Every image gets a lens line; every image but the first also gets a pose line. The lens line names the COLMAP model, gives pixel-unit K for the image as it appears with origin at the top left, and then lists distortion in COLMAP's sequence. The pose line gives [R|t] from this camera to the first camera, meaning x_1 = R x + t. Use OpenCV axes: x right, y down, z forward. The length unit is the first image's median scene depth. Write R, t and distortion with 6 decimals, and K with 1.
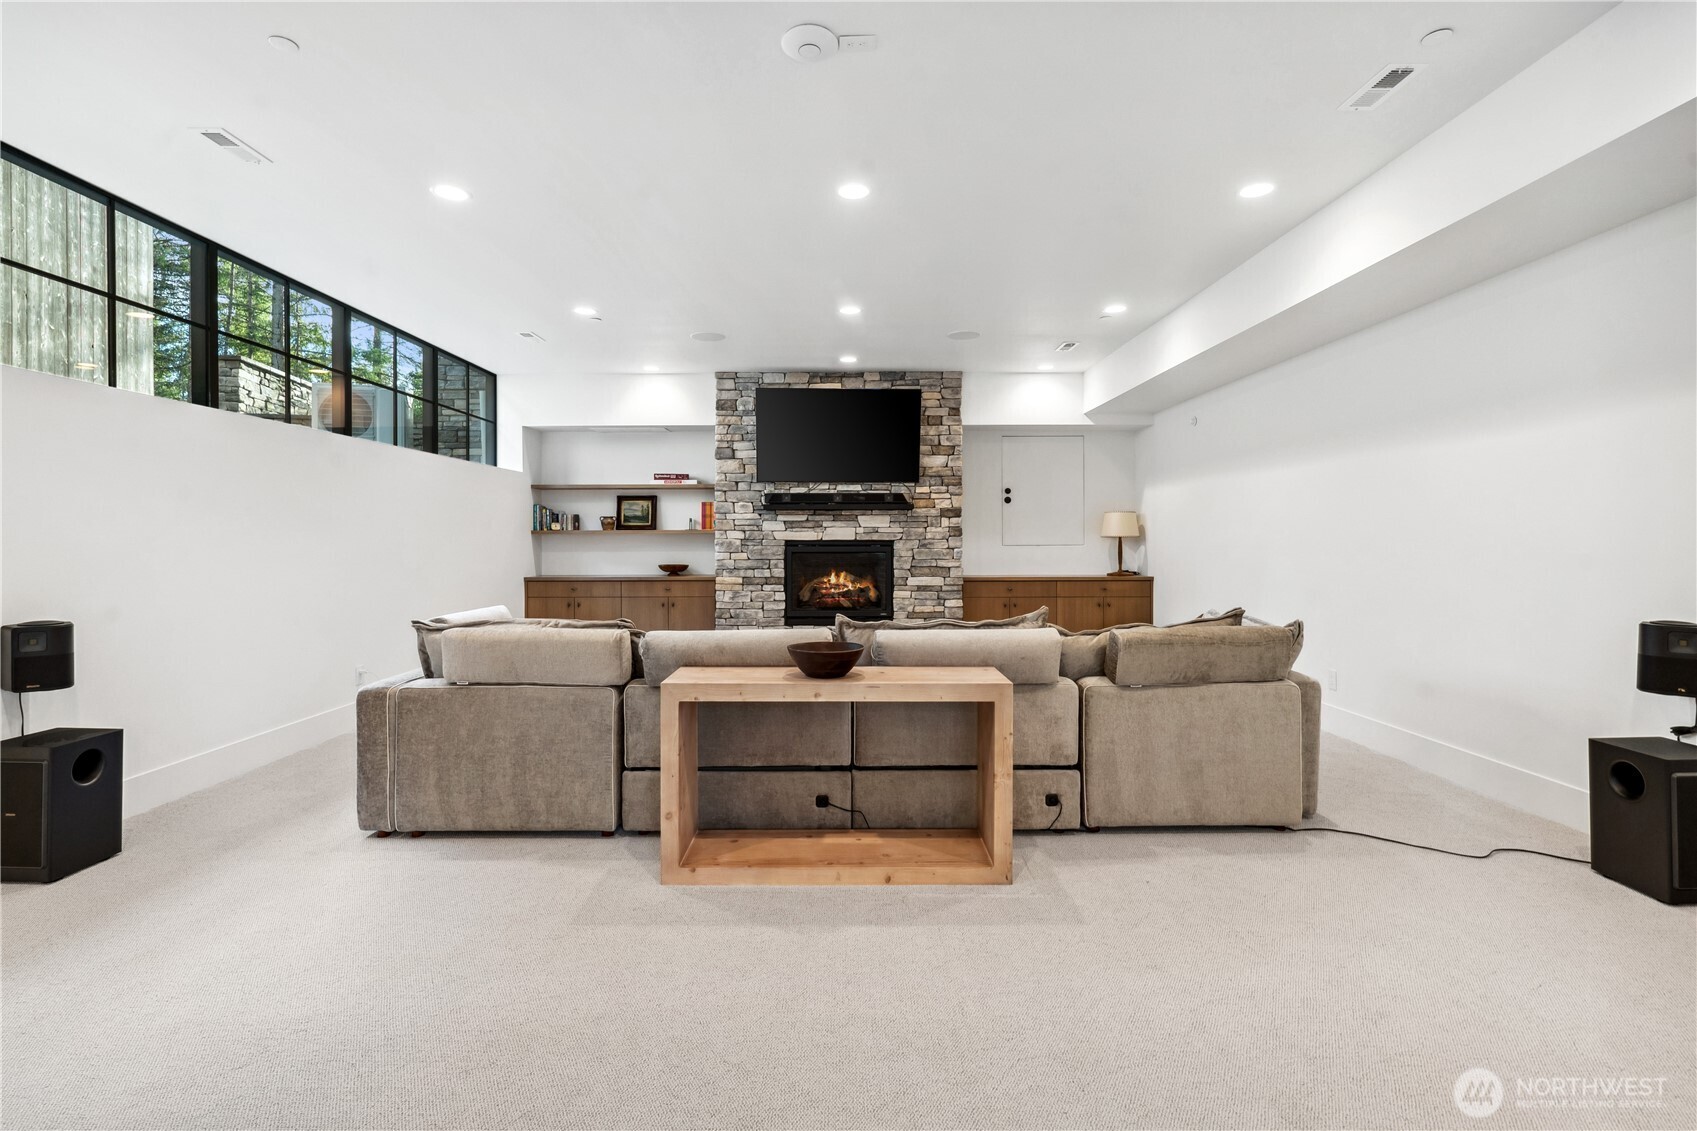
lens RADIAL K [[778.5, 0, 839.6], [0, 778.5, 536.5], [0, 0, 1]] dist [-0.000830, 0.000162]
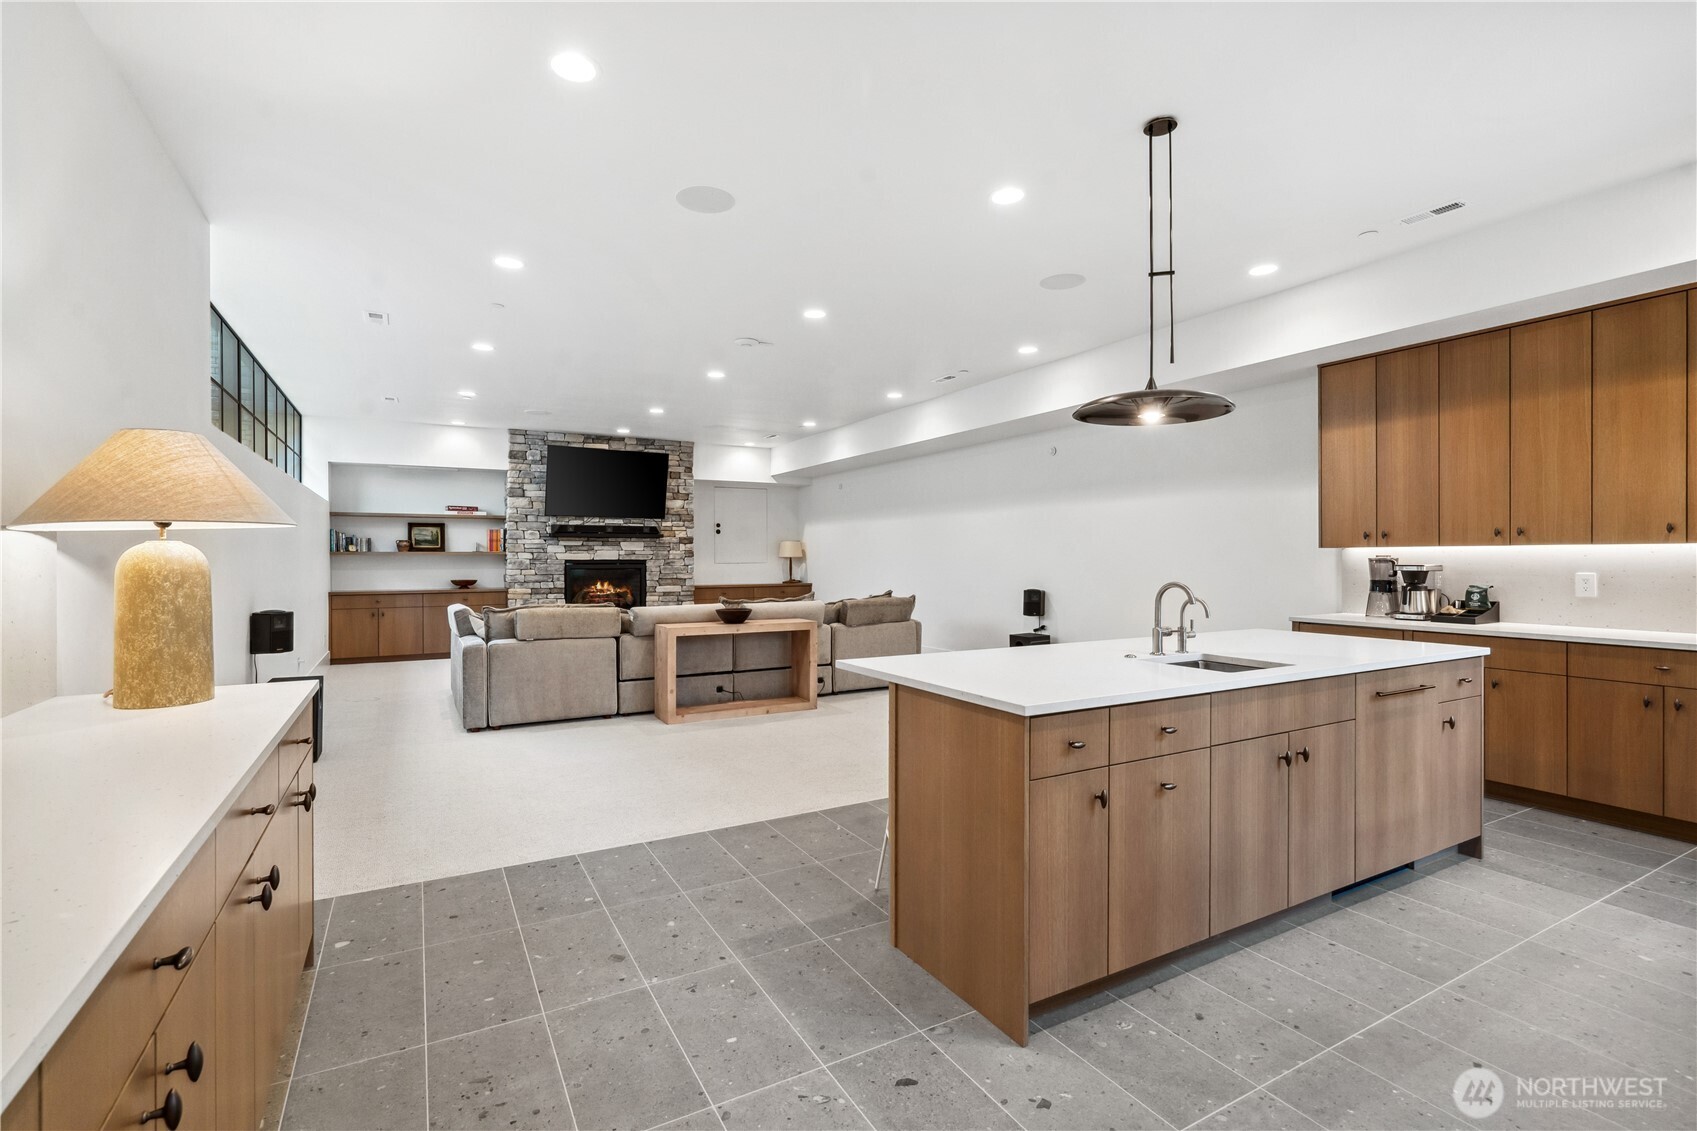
lens RADIAL K [[778.5, 0, 839.6], [0, 778.5, 536.5], [0, 0, 1]] dist [-0.000830, 0.000162]
pose [[0.870893, 0.013374, 0.491291, -0.314178], [-0.000528, 0.999655, -0.026277, -0.000498], [-0.491472, 0.022625, 0.870599, -0.383014]]
